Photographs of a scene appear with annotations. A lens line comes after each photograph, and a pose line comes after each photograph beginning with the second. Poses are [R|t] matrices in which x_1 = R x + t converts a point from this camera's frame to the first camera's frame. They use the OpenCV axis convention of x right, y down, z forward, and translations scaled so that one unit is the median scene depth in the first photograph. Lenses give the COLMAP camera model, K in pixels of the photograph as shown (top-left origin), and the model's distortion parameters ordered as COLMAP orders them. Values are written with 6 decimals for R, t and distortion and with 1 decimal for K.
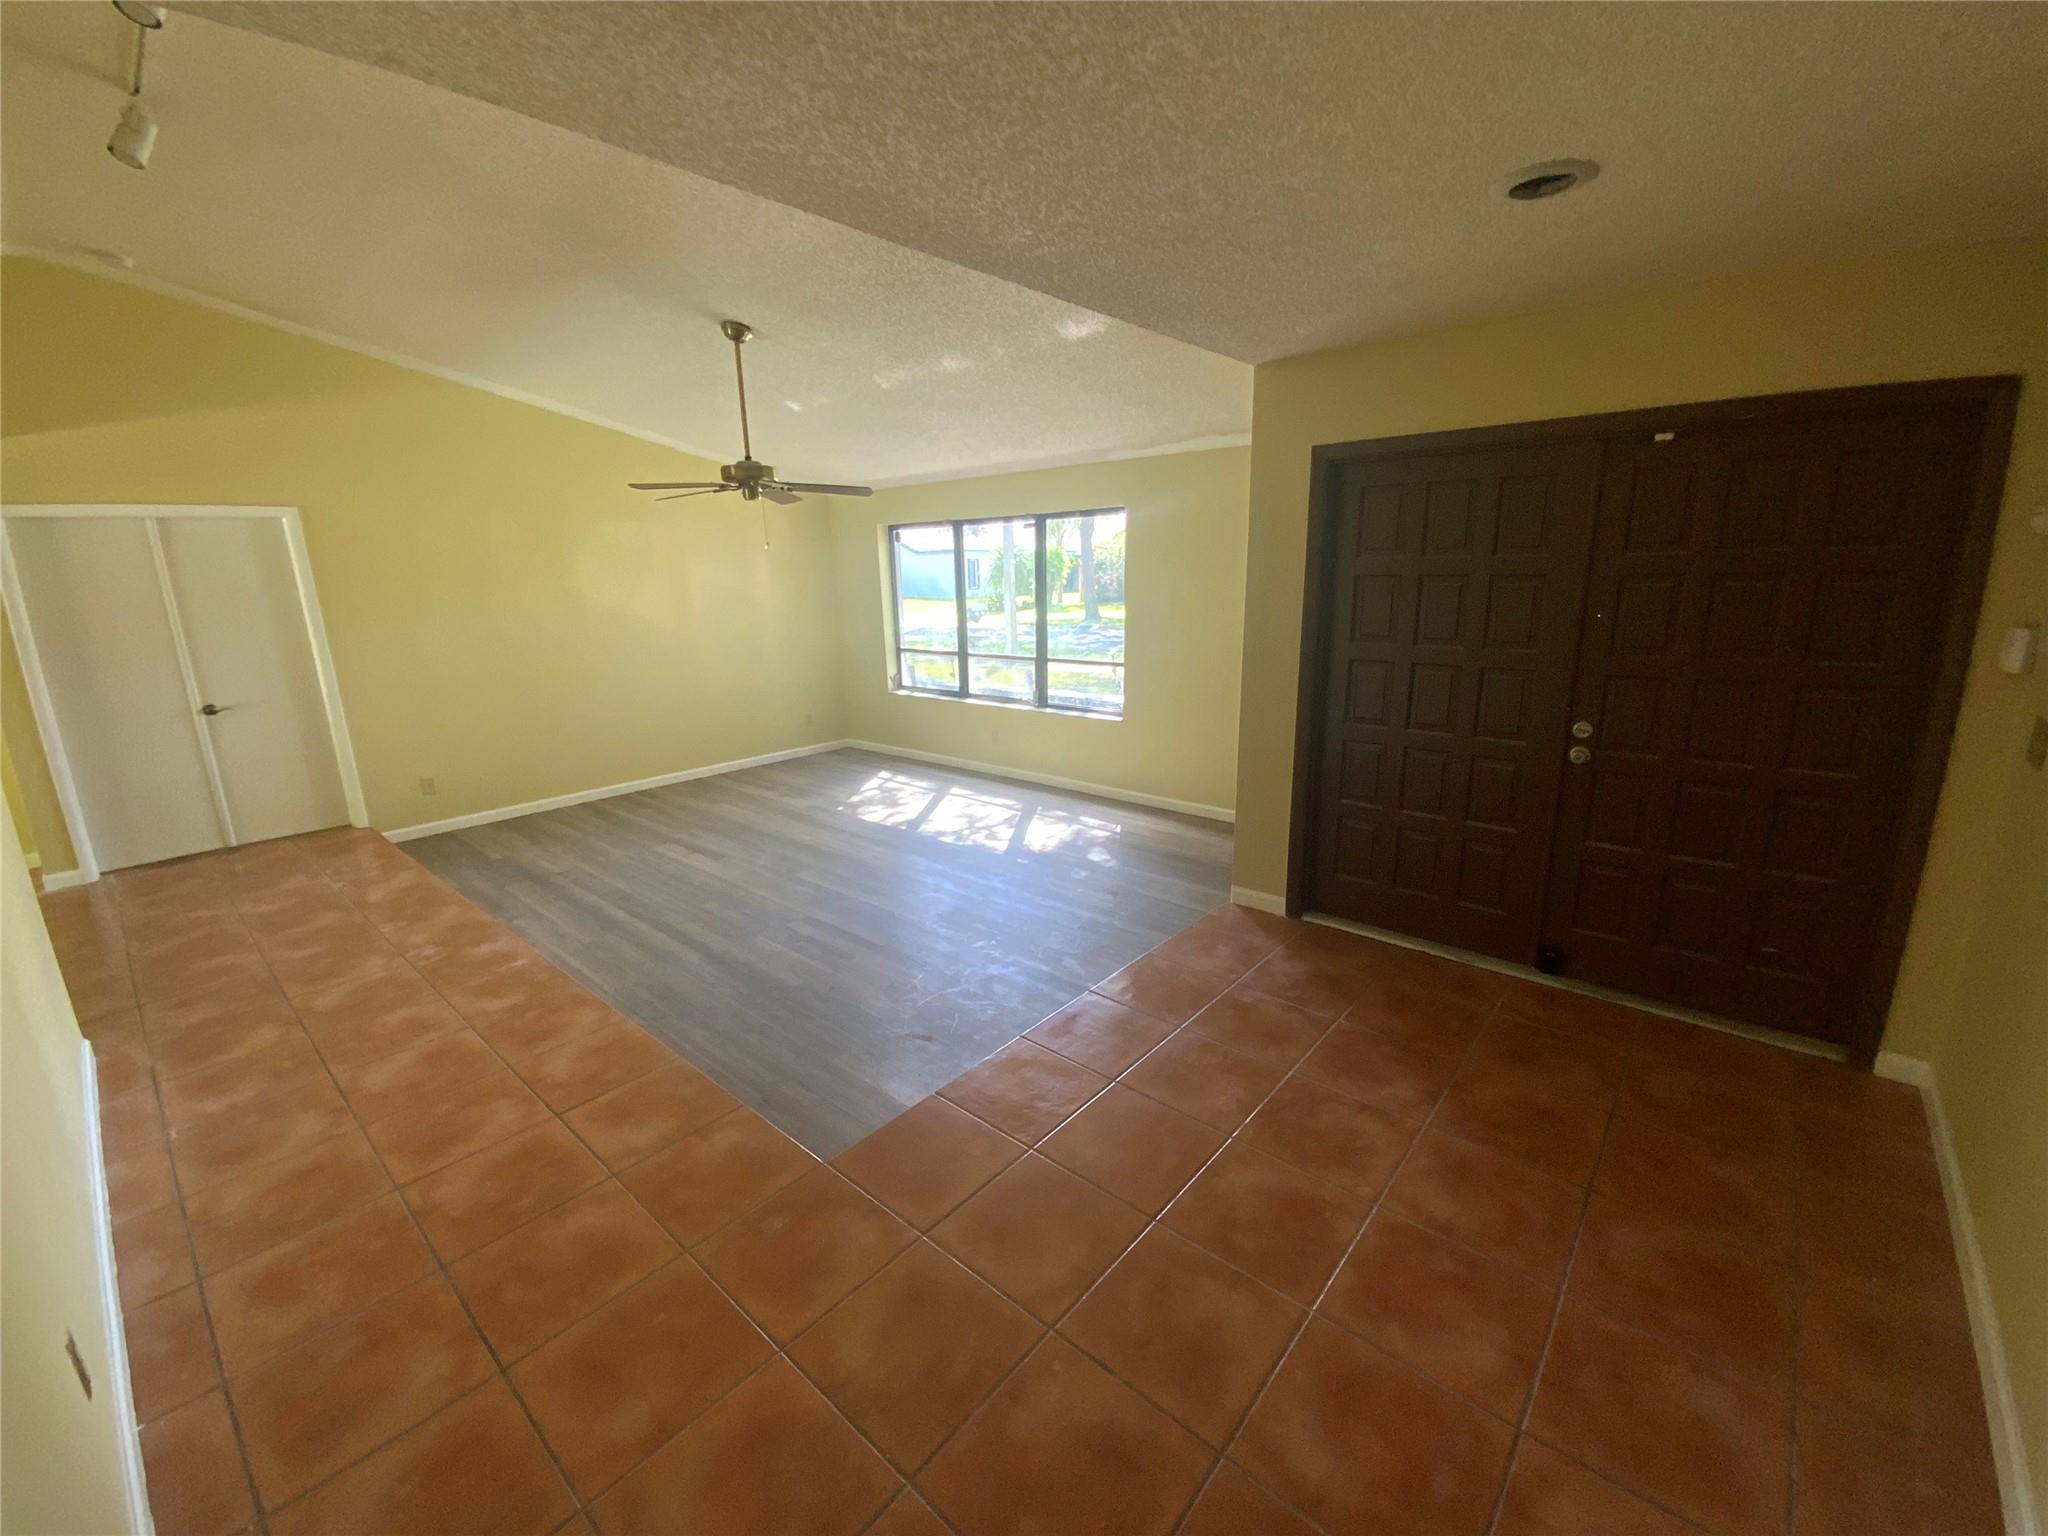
lens RADIAL K [[833.5, 0, 1021.7], [0, 833.5, 758.8], [0, 0, 1]] dist [0.004172, -0.000625]
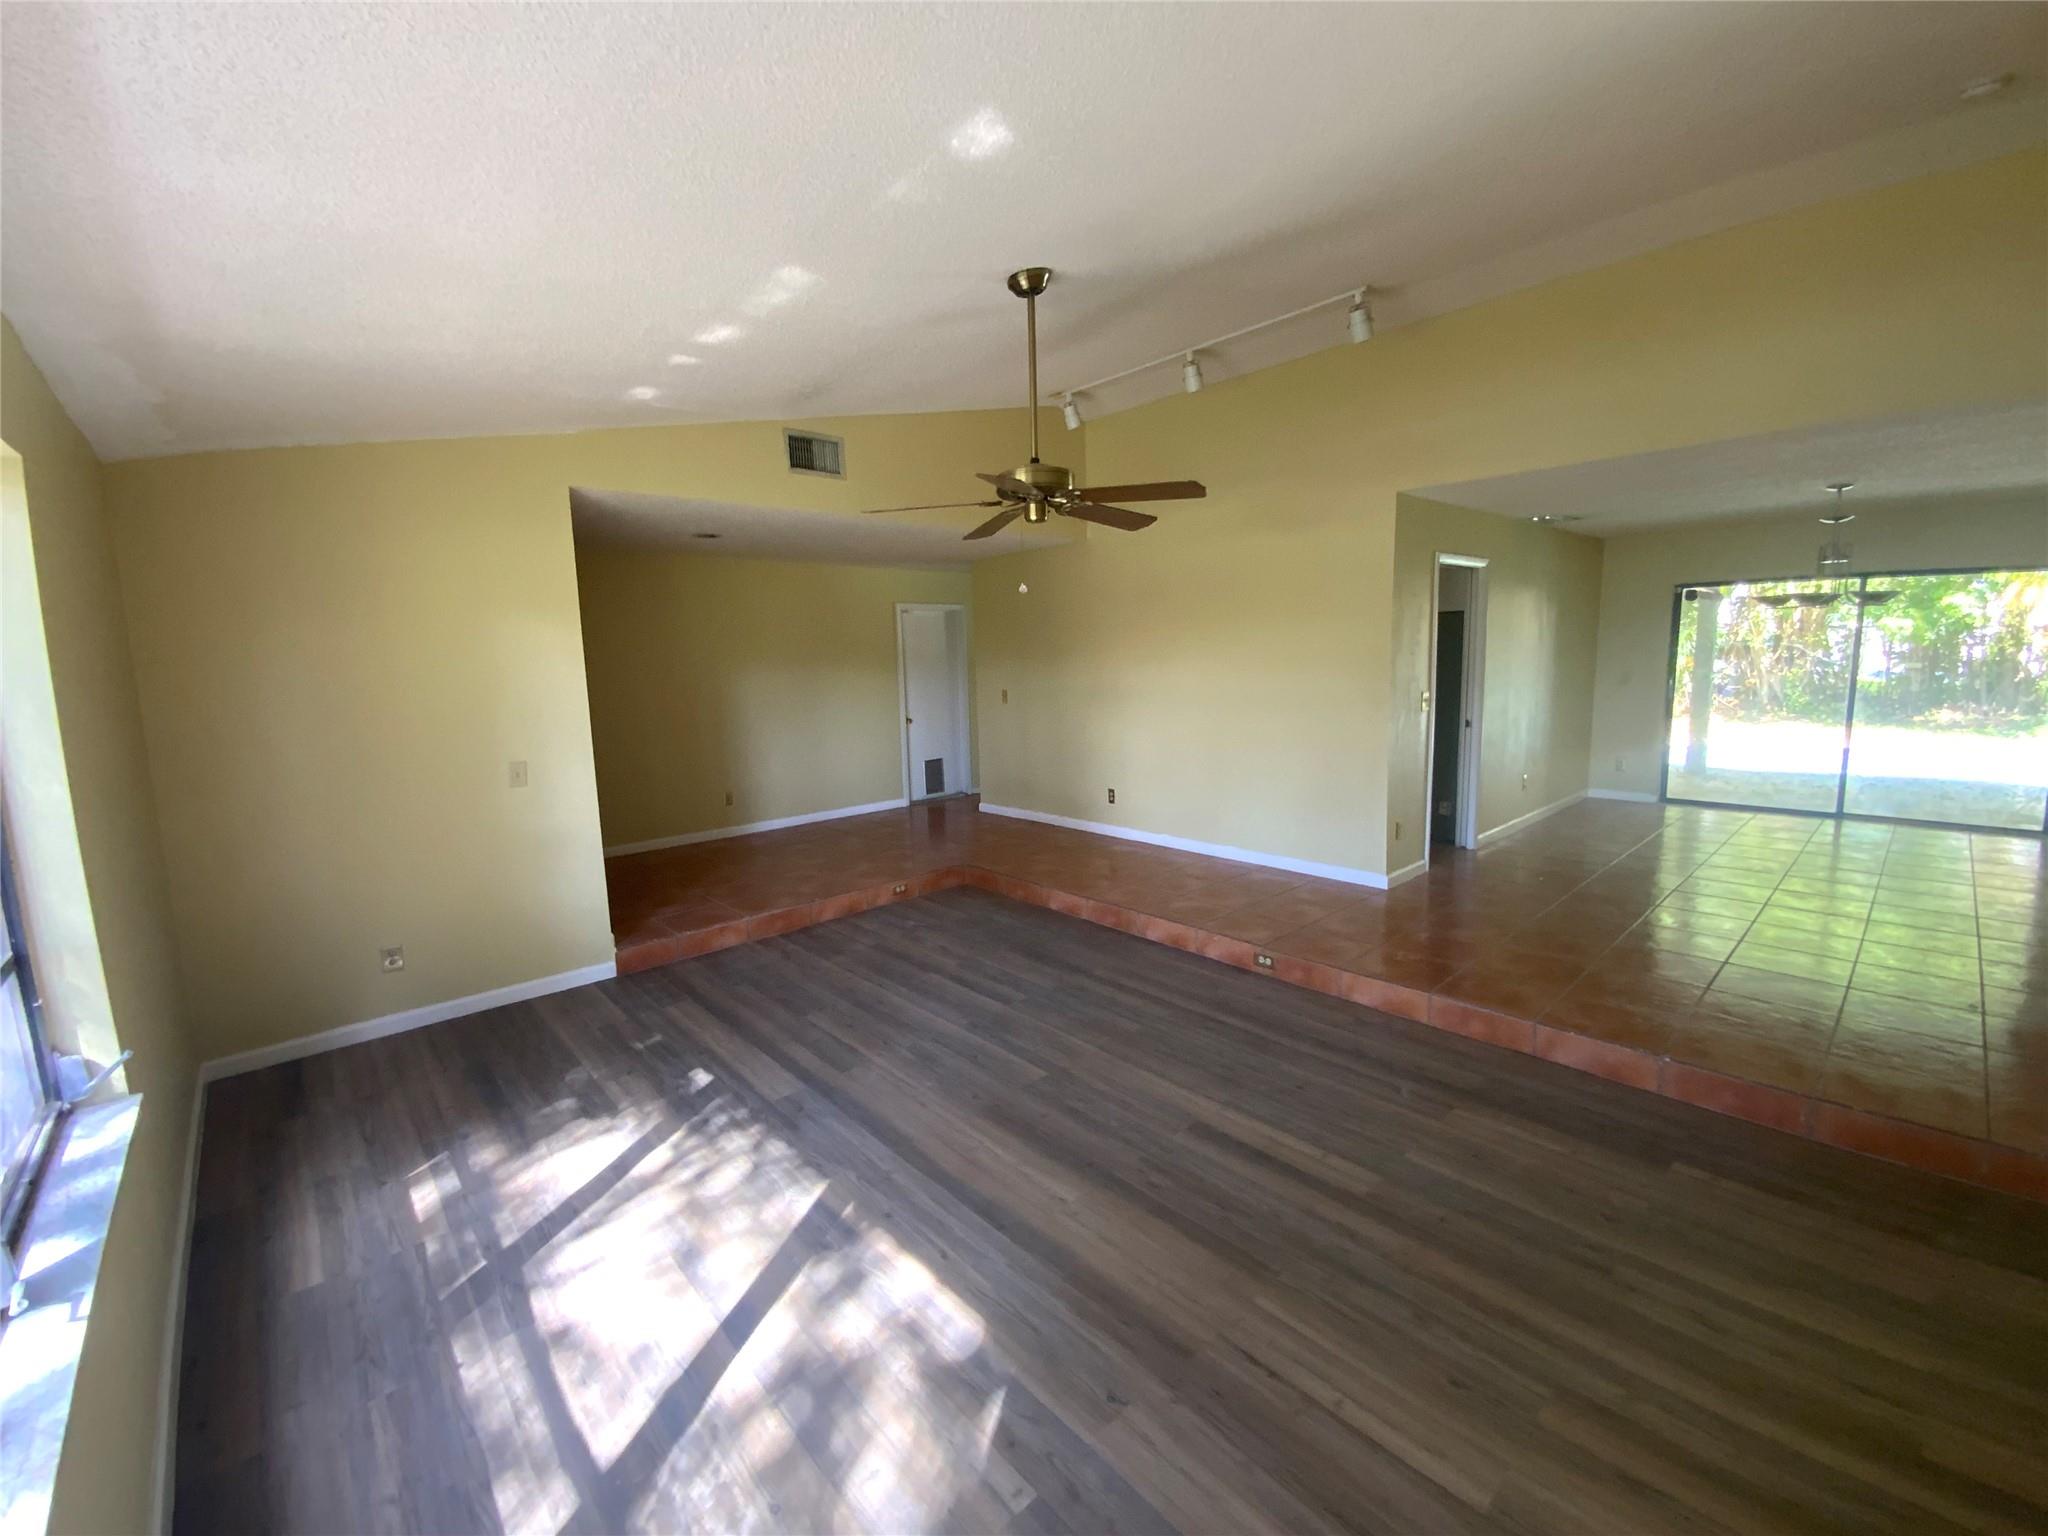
lens RADIAL K [[833.5, 0, 1021.7], [0, 833.5, 758.8], [0, 0, 1]] dist [0.004172, -0.000625]
pose [[-0.992837, 0.028939, 0.115921, -0.310115], [0.068633, 0.932314, 0.355077, -0.306450], [-0.097799, 0.360490, -0.927622, 1.406350]]
